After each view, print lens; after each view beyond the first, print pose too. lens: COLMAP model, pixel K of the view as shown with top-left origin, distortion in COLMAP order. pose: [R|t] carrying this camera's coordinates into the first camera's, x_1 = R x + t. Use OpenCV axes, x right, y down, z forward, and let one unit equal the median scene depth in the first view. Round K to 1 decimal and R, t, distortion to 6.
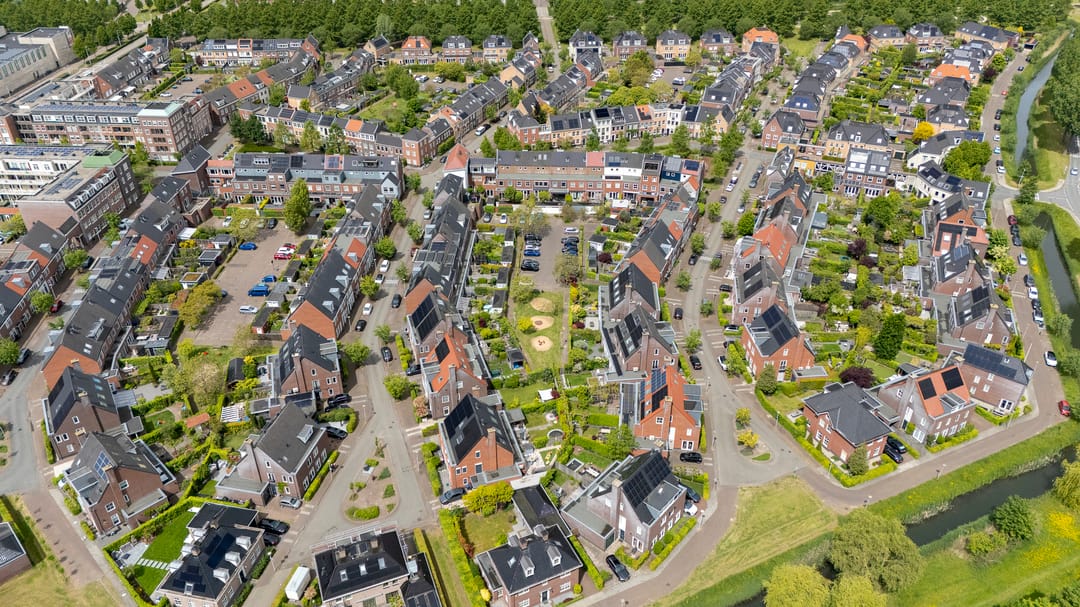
lens RADIAL K [[799.3, 0, 517.8], [0, 799.3, 302.2], [0, 0, 1]] dist [0.085456, -0.079285]
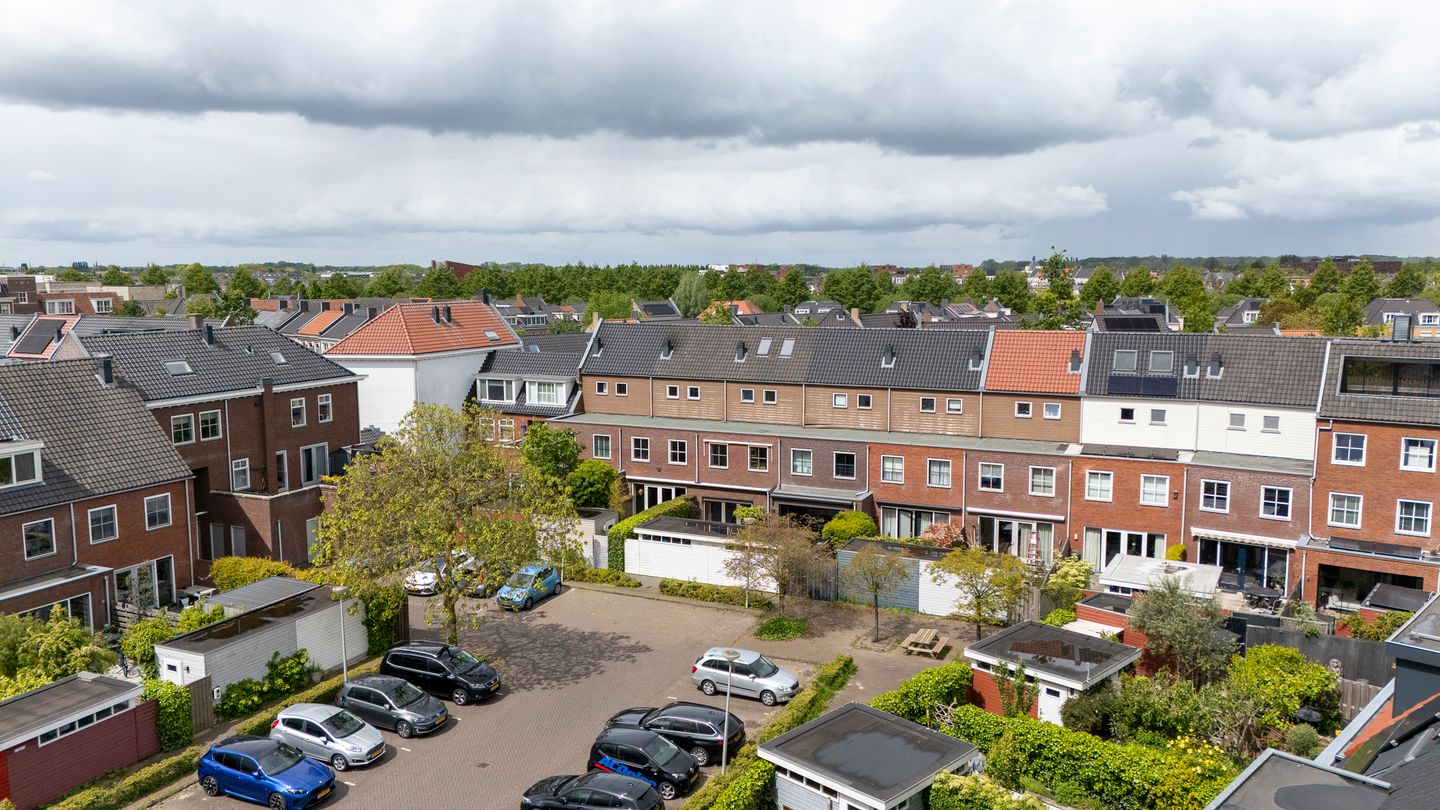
lens RADIAL K [[1065.7, 0, 721.6], [0, 1065.7, 390.2], [0, 0, 1]] dist [0.085456, -0.079285]
pose [[0.938039, 0.054866, -0.342160, 0.112393], [-0.201086, 0.890325, -0.408517, -0.052832], [0.282220, 0.452008, 0.846192, 0.754314]]
